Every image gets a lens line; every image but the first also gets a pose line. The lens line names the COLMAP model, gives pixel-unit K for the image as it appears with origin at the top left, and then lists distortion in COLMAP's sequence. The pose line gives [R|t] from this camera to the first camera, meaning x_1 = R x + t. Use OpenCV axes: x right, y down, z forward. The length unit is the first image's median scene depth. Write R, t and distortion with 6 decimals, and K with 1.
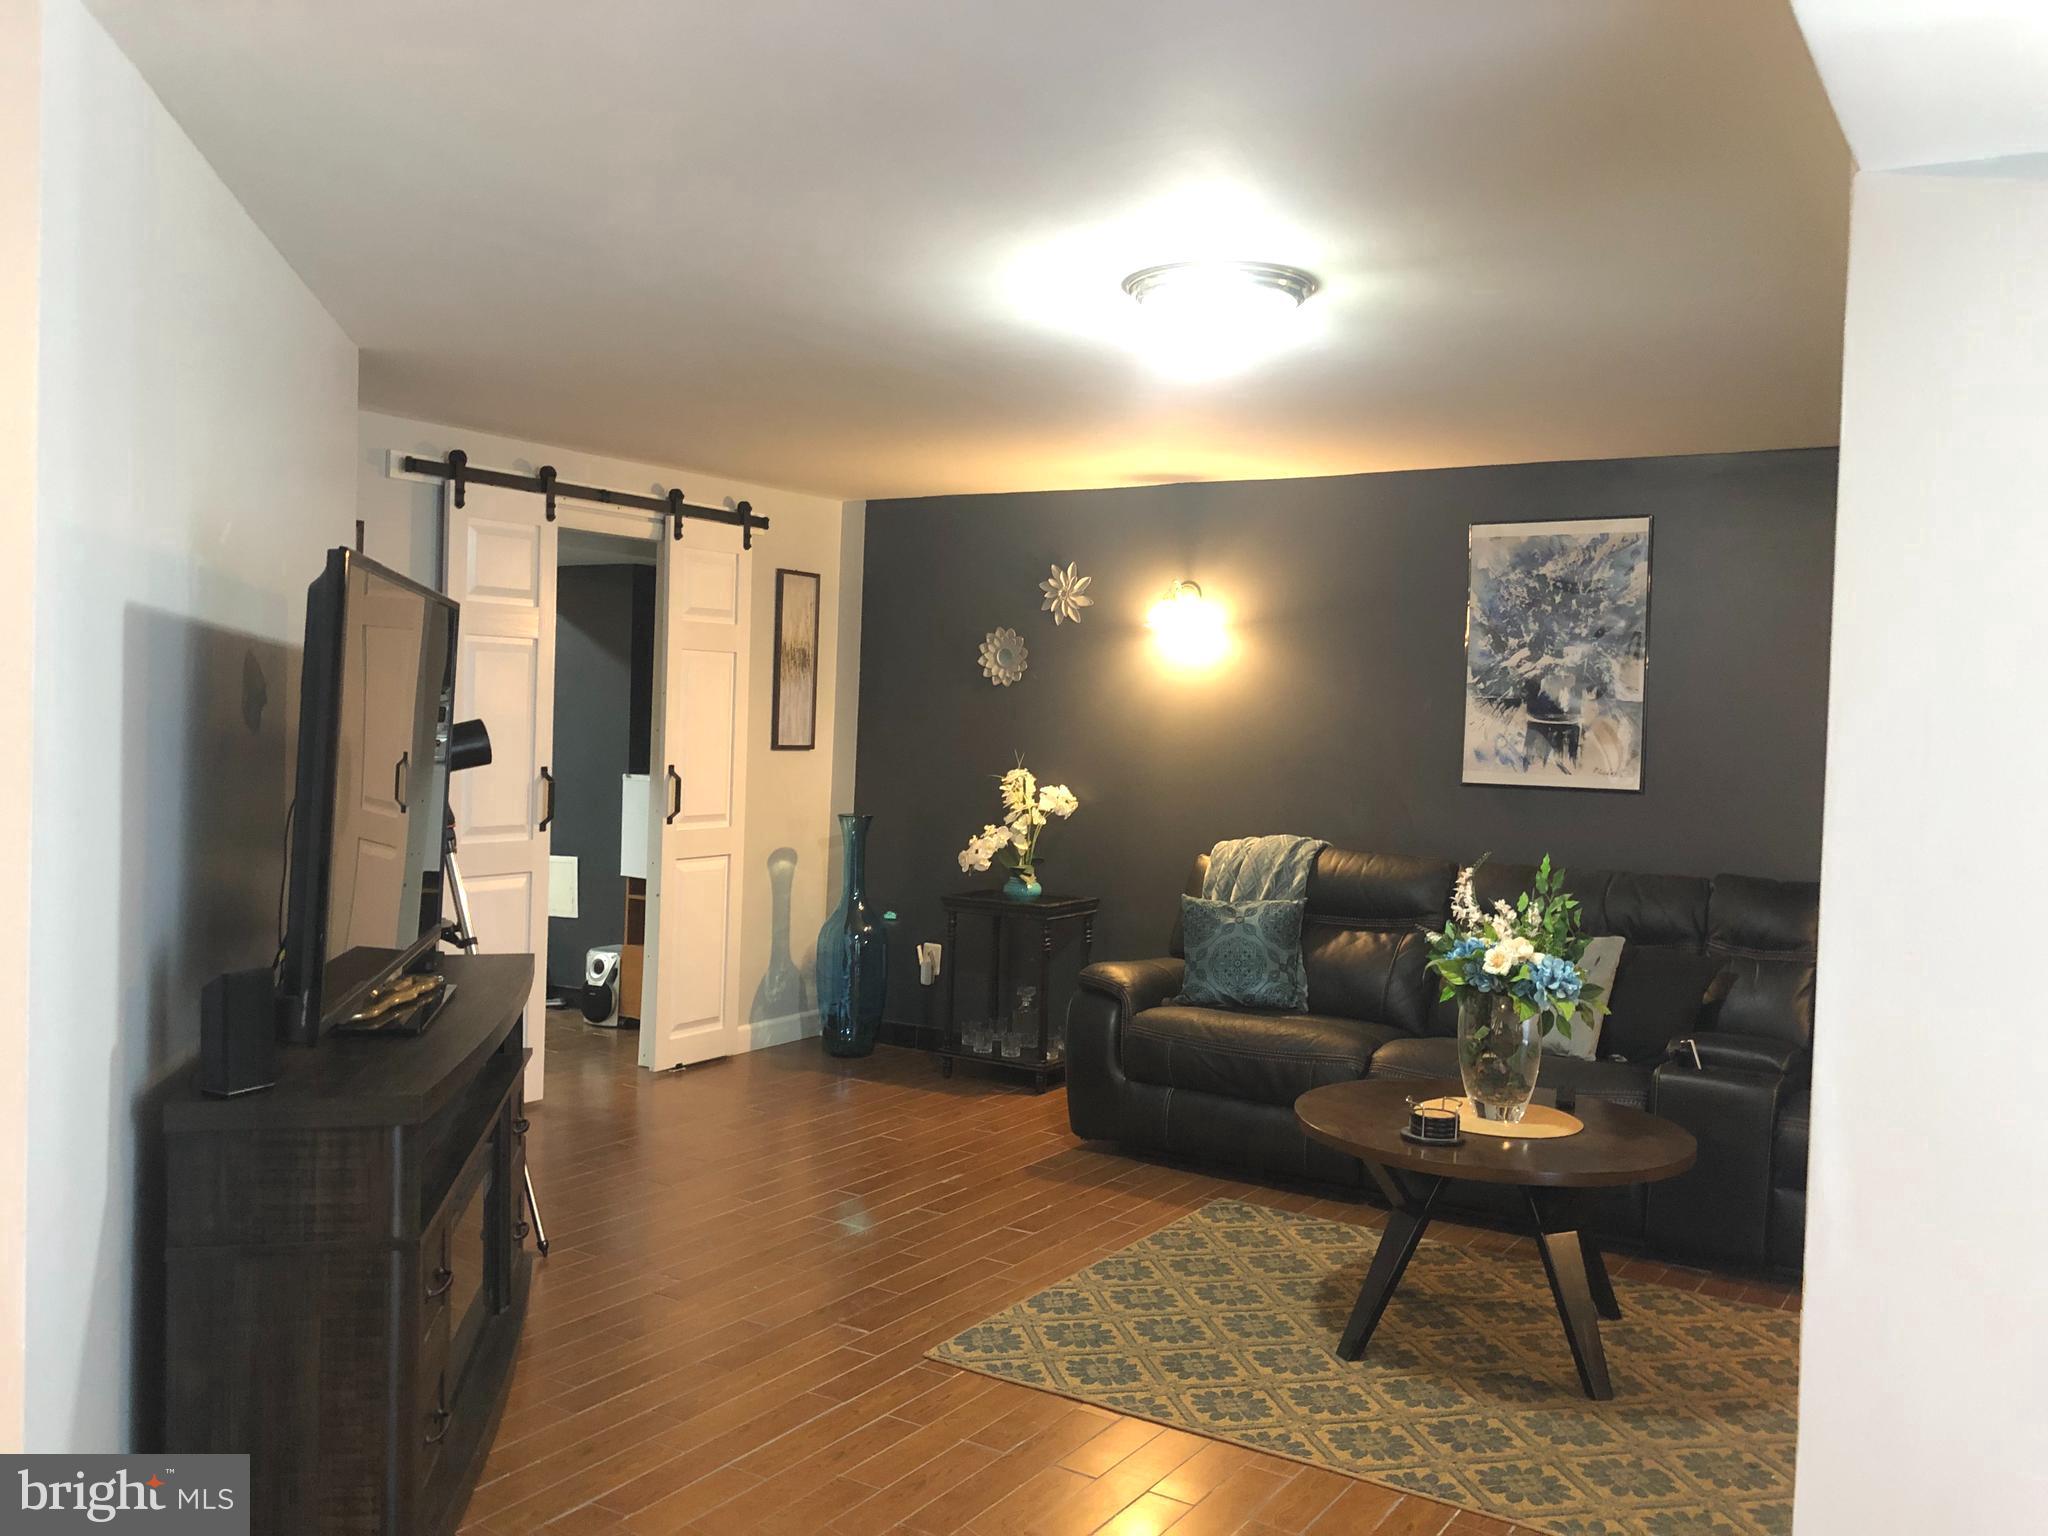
lens RADIAL K [[1647.5, 0, 1024.0], [0, 1647.5, 768.0], [0, 0, 1]] dist [0.152610, -0.391763]
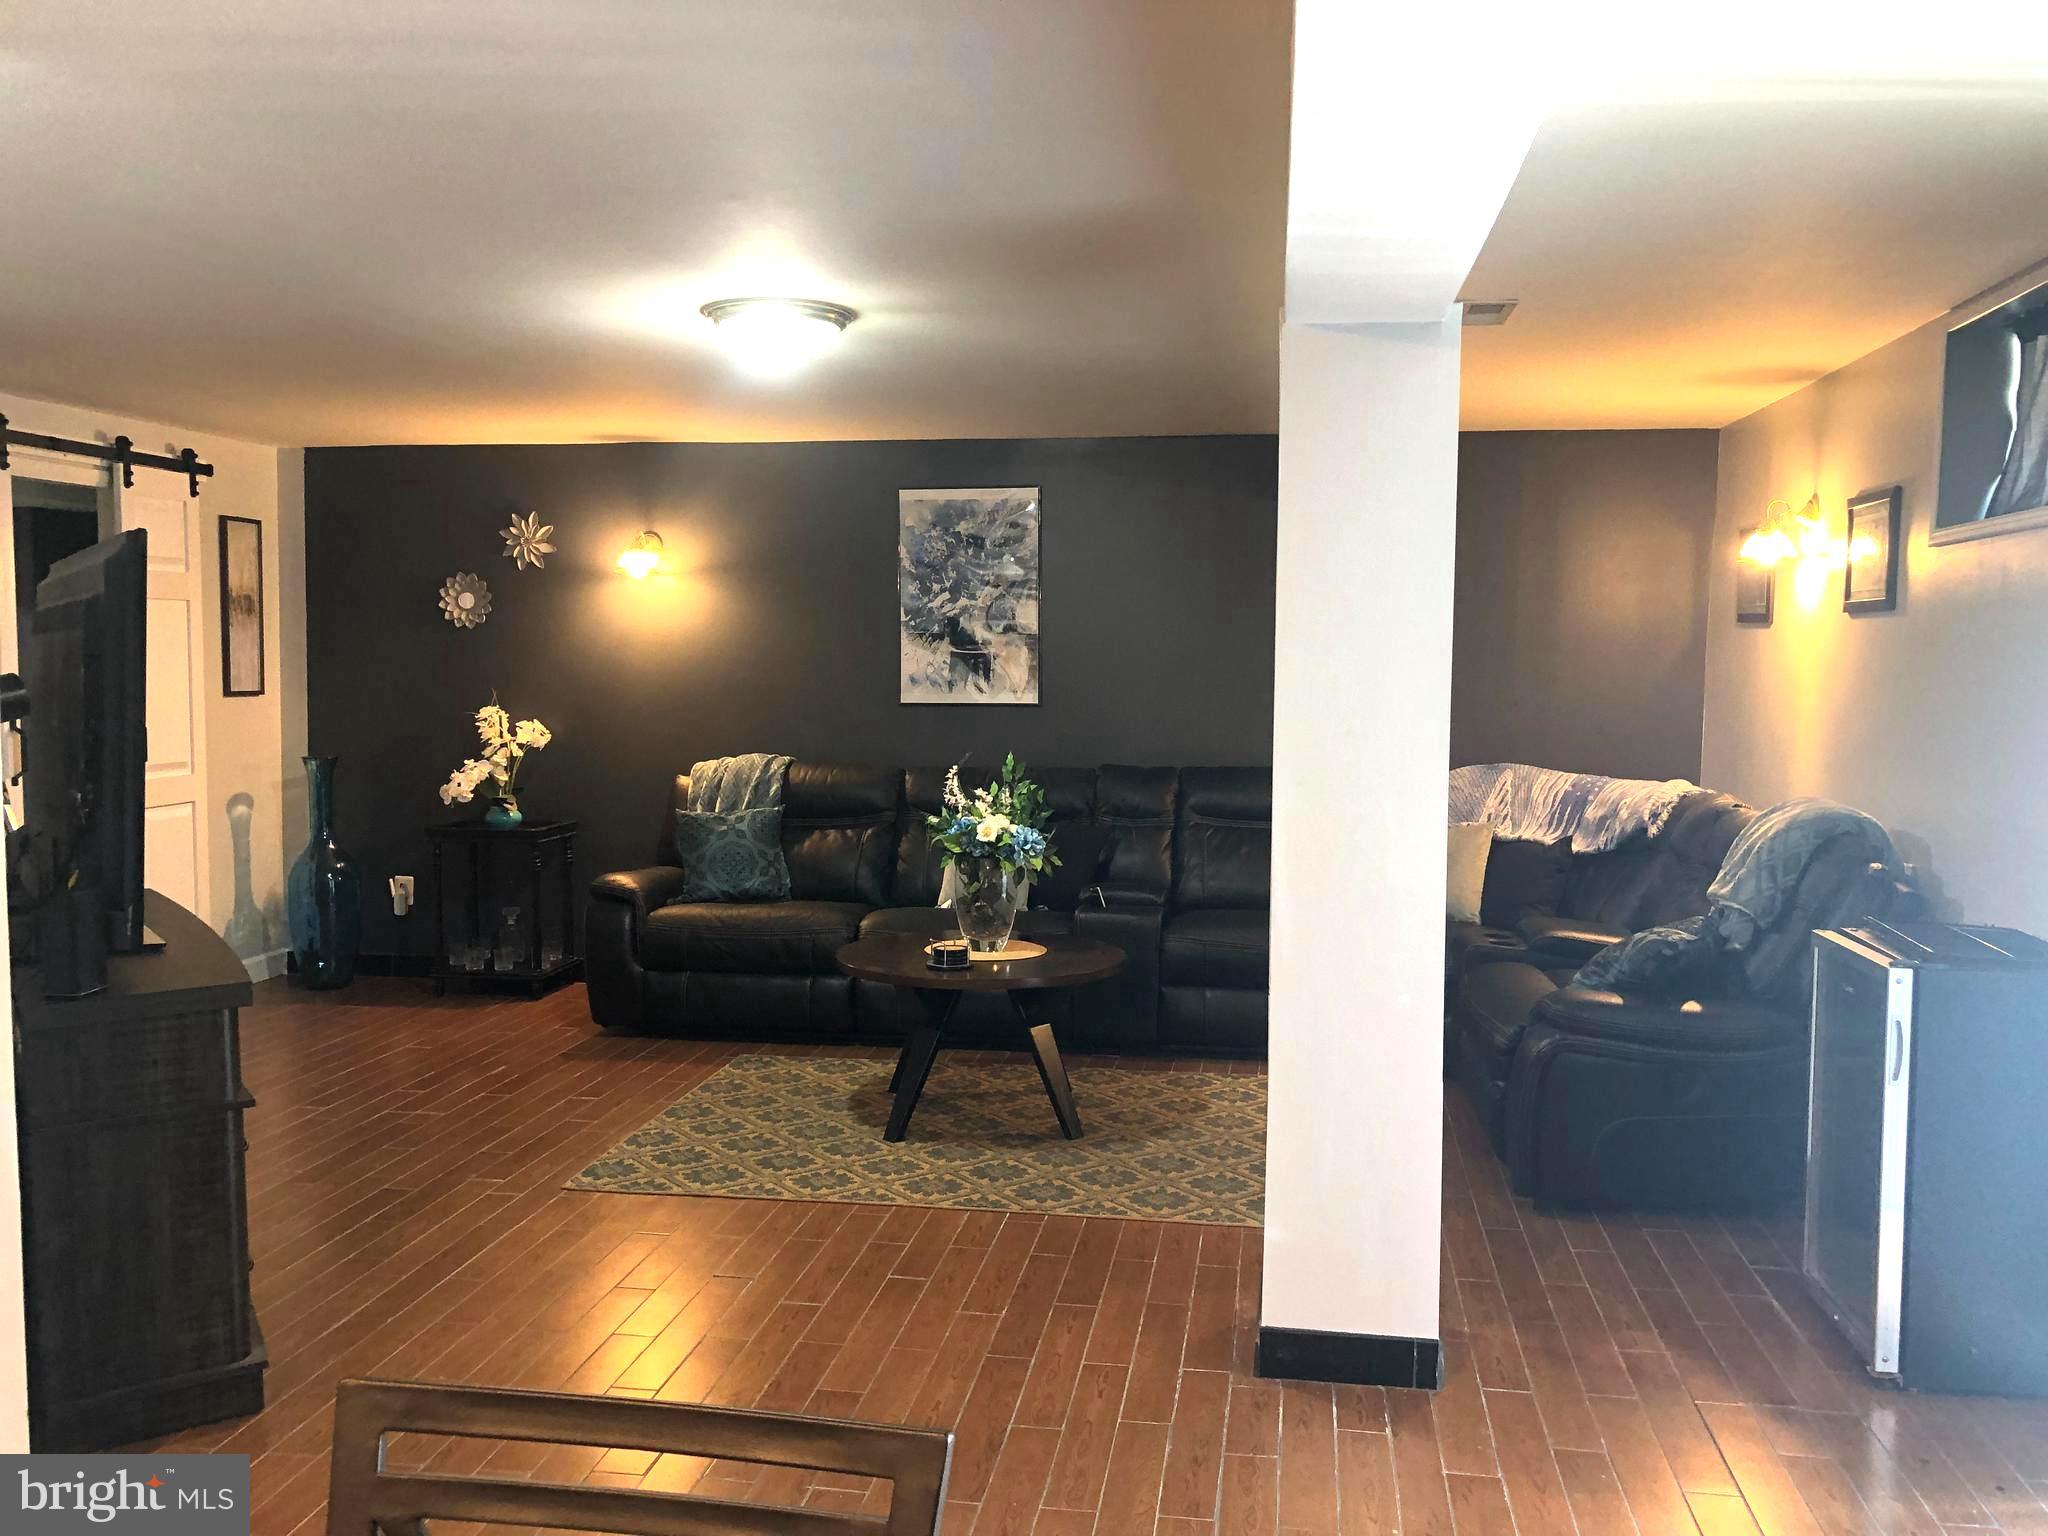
lens RADIAL K [[1647.2, 0, 1024.0], [0, 1647.2, 768.0], [0, 0, 1]] dist [-0.003522, -0.014747]
pose [[0.914396, -0.050717, 0.401632, -0.142155], [0.034276, 0.998258, 0.048019, 0.001595], [-0.403368, -0.030142, 0.914541, -0.142022]]
